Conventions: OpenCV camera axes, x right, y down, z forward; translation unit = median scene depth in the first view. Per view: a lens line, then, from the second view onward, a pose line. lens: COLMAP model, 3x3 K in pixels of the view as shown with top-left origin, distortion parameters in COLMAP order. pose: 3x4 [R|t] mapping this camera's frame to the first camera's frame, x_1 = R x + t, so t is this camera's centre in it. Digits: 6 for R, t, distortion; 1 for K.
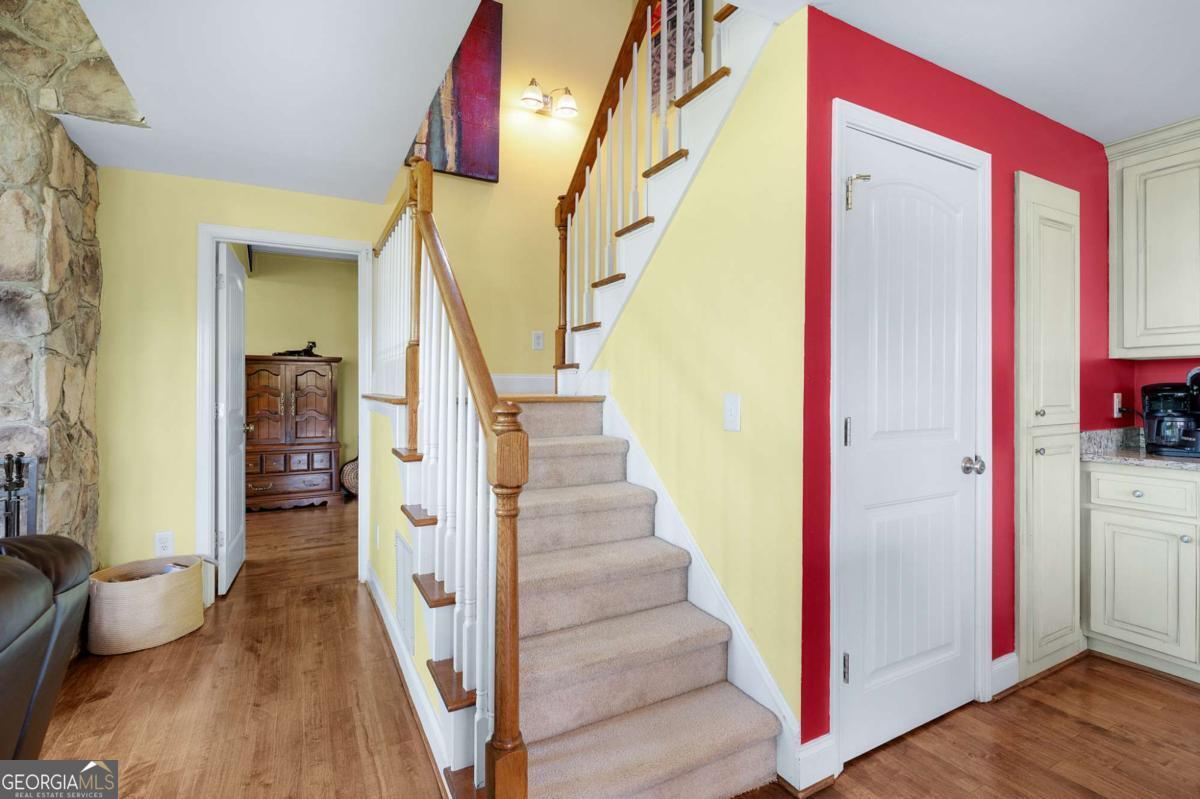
lens RADIAL K [[552.0, 0, 602.0], [0, 552.0, 388.9], [0, 0, 1]] dist [-0.002391, -0.000764]
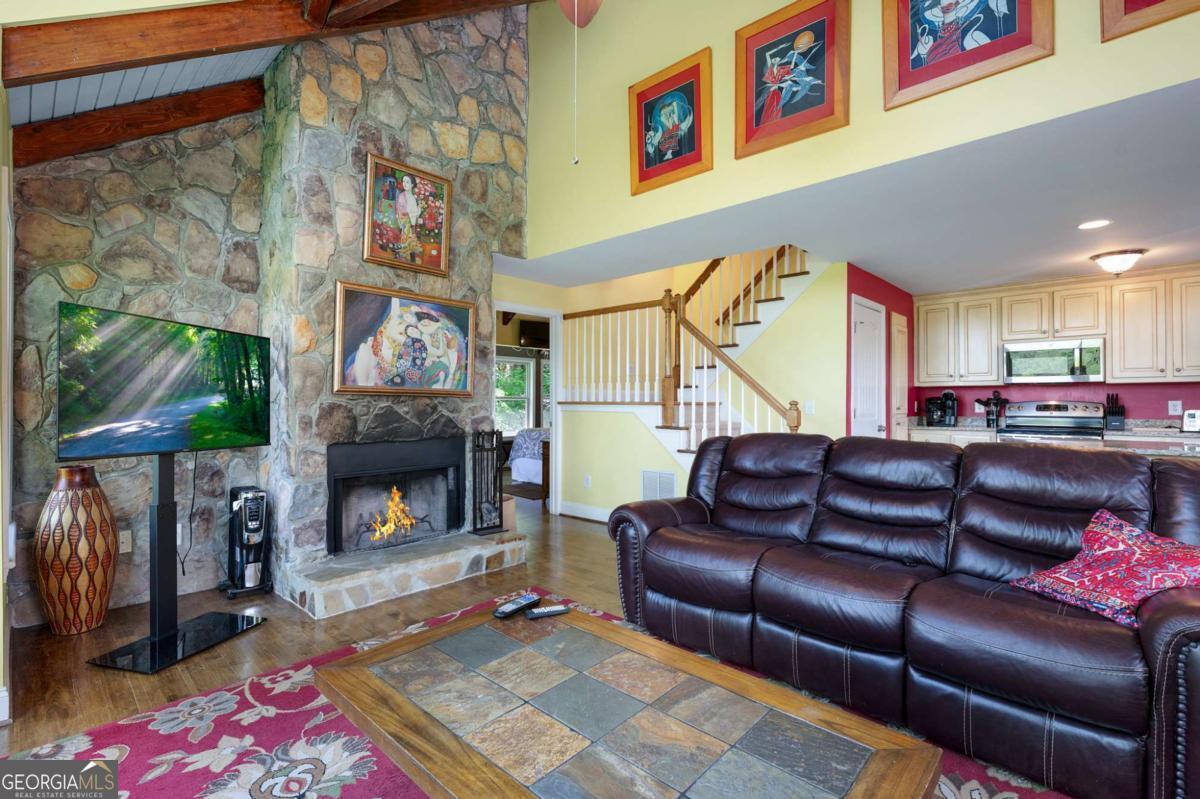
lens RADIAL K [[552.0, 0, 598.1], [0, 552.0, 402.1], [0, 0, 1]] dist [-0.002391, -0.000764]
pose [[0.950669, 0.001933, 0.310200, -1.134247], [-0.001557, 0.999998, -0.001461, 0.017435], [-0.310202, 0.000906, 0.950670, -0.851315]]
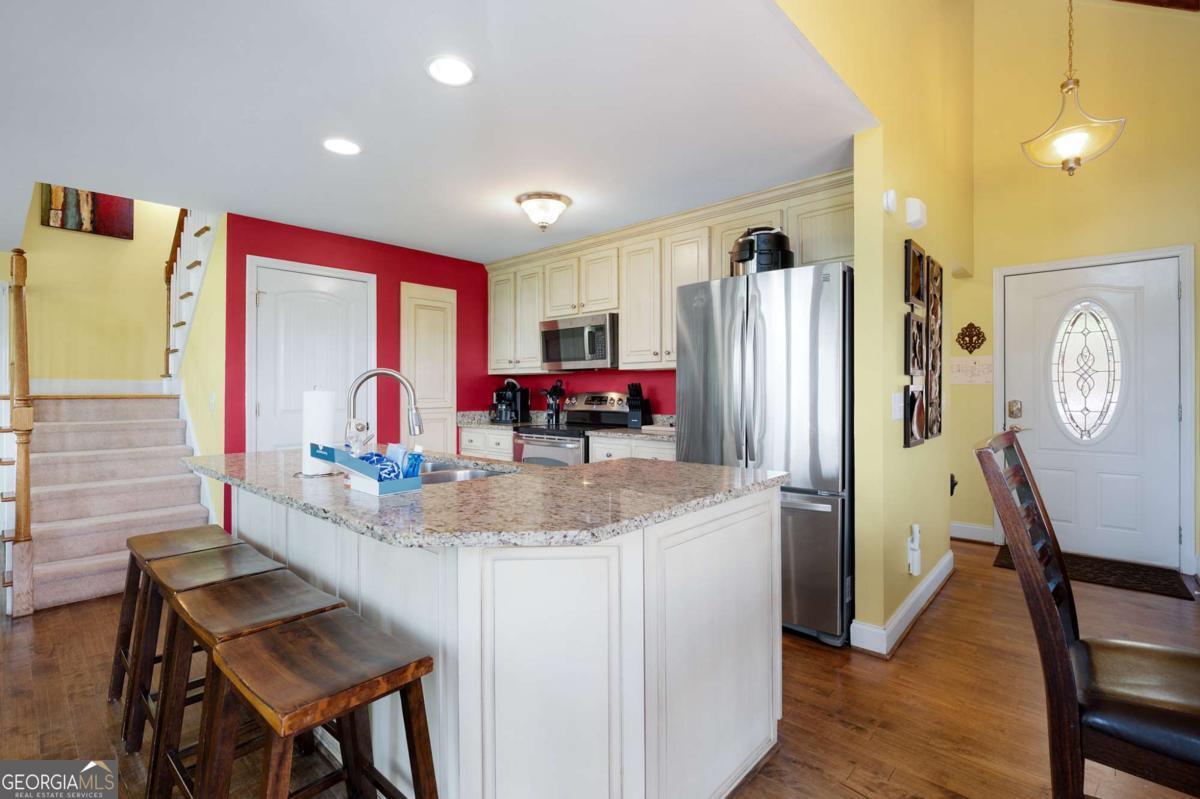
lens RADIAL K [[552.0, 0, 599.1], [0, 552.0, 393.5], [0, 0, 1]] dist [-0.002391, -0.000764]
pose [[0.944592, -0.001293, 0.328246, 0.686262], [0.000693, 0.999998, 0.001944, 0.007938], [-0.328247, -0.001609, 0.944590, -1.008869]]
